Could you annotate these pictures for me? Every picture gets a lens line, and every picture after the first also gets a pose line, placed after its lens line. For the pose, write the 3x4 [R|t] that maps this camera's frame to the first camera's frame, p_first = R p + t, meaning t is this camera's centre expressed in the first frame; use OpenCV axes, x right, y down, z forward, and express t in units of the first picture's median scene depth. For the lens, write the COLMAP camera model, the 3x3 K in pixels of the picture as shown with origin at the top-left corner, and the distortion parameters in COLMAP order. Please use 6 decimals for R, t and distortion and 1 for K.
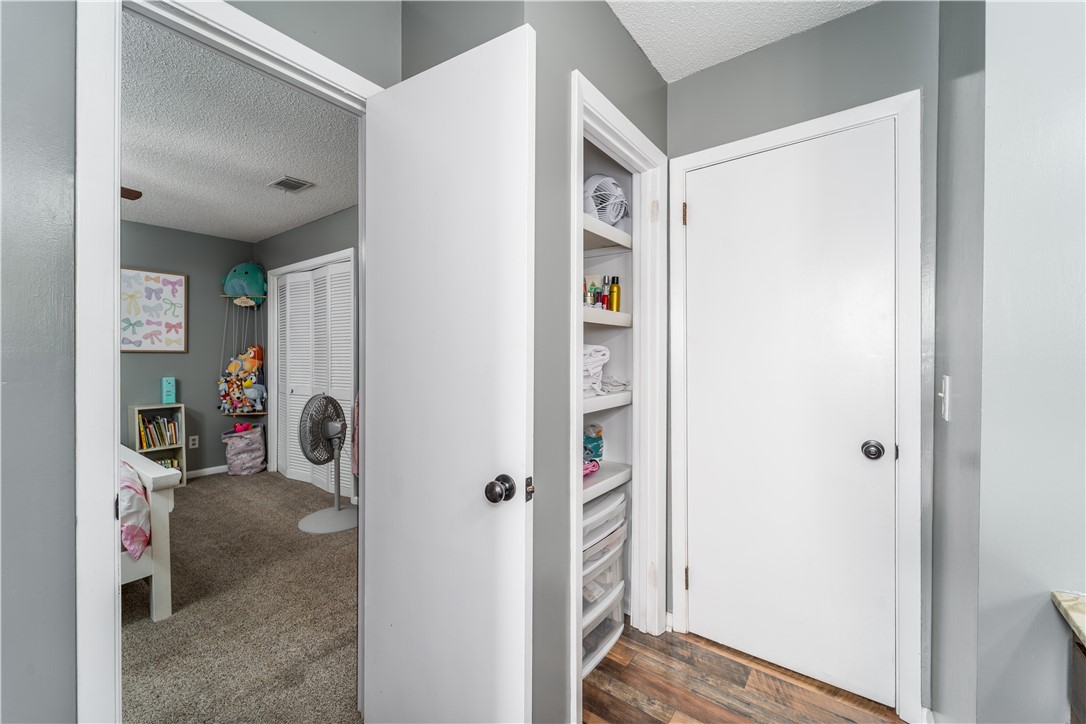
lens RADIAL K [[436.3, 0, 544.4], [0, 436.3, 358.4], [0, 0, 1]] dist [-0.001371, -0.000178]
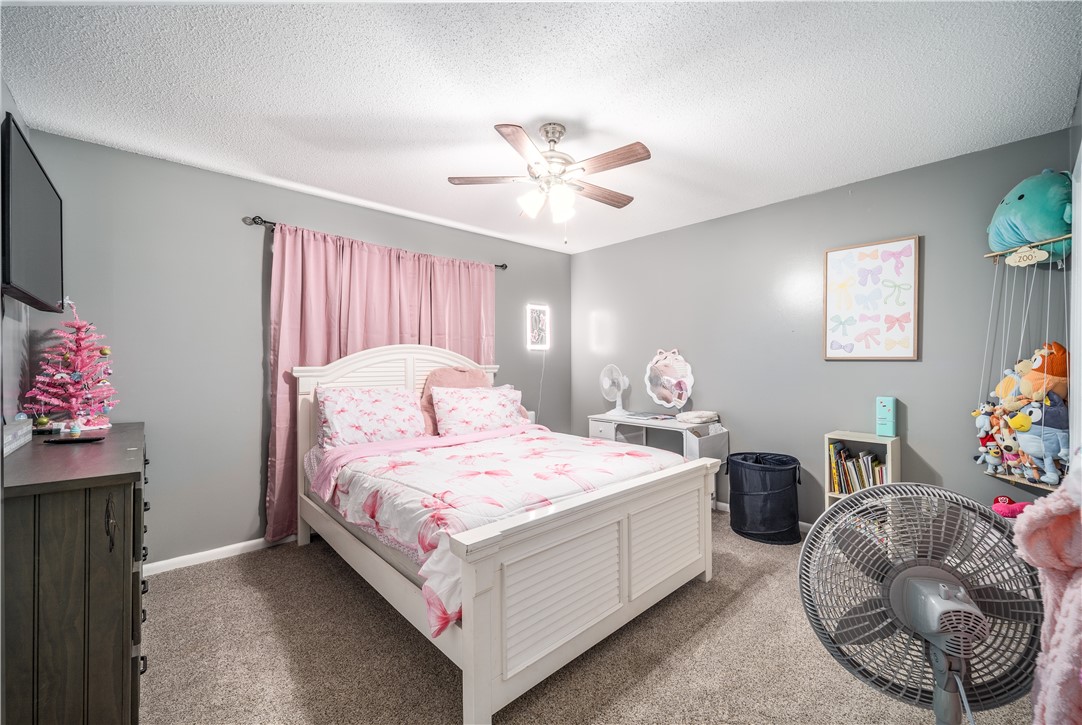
lens RADIAL K [[434.7, 0, 541.9], [0, 434.7, 366.1], [0, 0, 1]] dist [-0.001371, -0.000178]
pose [[-0.175881, 0.004559, -0.984401, -0.110214], [-0.011927, 0.999906, 0.006761, -0.002208], [0.984339, 0.012930, -0.175810, 0.579757]]
